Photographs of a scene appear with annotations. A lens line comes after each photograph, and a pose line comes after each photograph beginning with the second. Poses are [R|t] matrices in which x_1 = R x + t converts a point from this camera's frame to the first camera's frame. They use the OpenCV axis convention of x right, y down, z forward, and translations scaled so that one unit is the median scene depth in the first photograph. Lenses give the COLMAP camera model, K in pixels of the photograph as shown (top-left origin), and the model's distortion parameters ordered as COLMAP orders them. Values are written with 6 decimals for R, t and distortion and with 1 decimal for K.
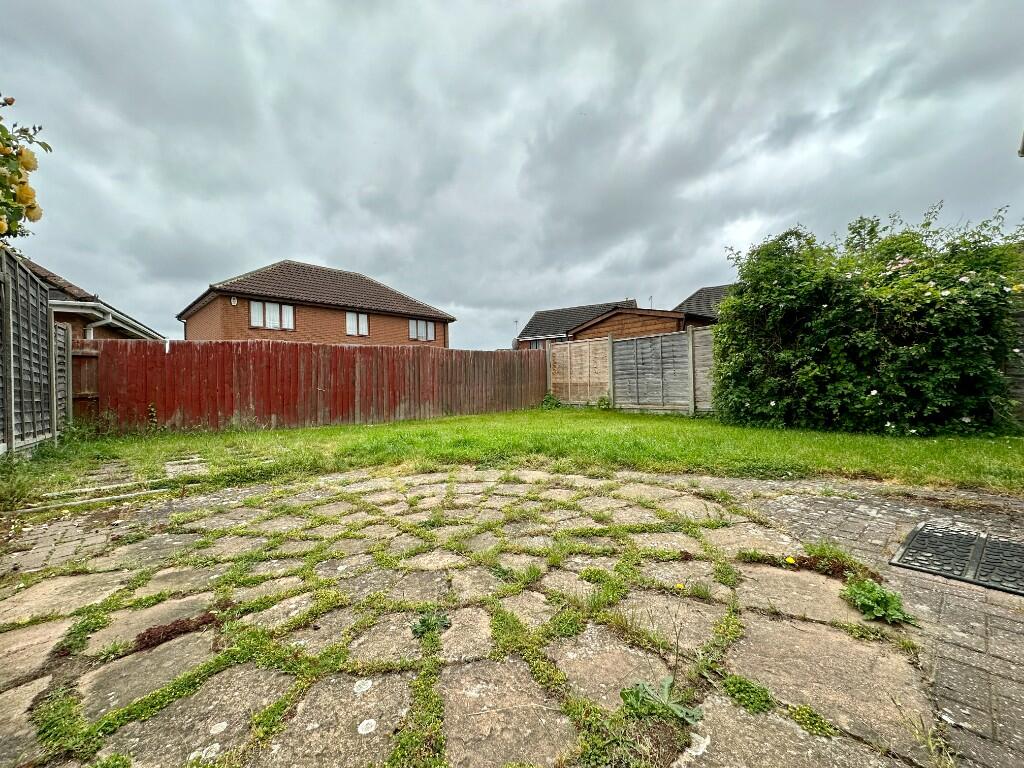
lens RADIAL K [[408.8, 0, 516.2], [0, 408.8, 383.9], [0, 0, 1]] dist [0.000080, -0.000032]
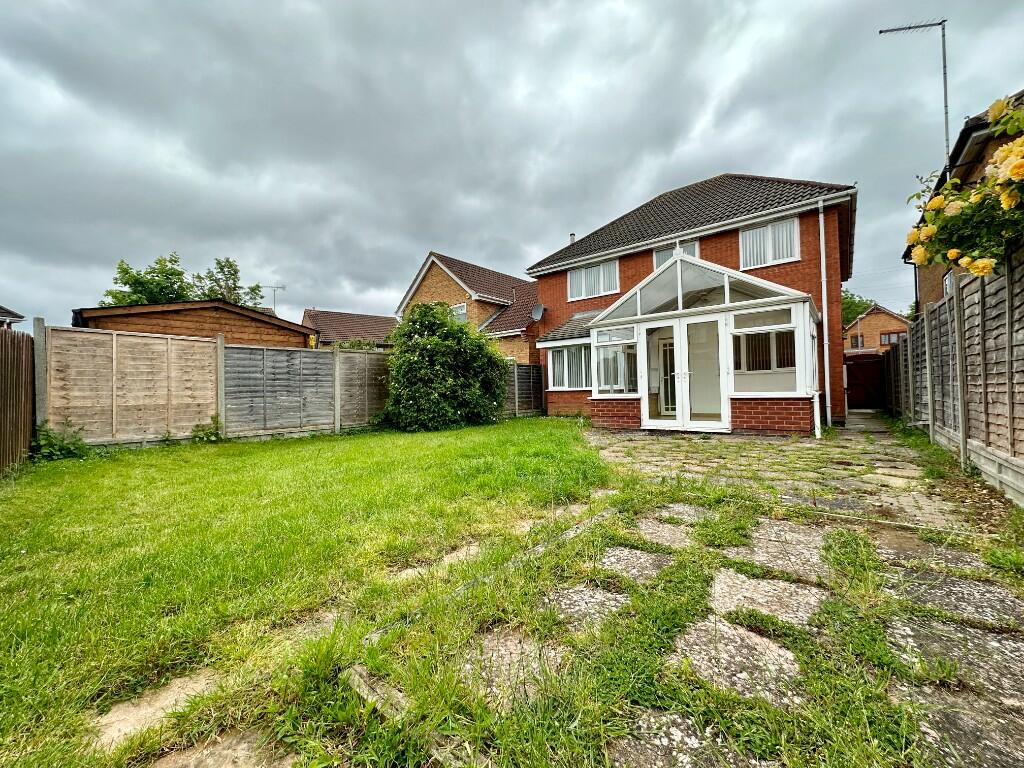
lens RADIAL K [[408.8, 0, 516.2], [0, 408.8, 383.9], [0, 0, 1]] dist [0.000080, -0.000032]
pose [[-0.079979, 0.040087, 0.995990, -0.742839], [0.025561, 0.998945, -0.038153, 0.005115], [-0.996469, 0.022407, -0.080919, 0.756327]]
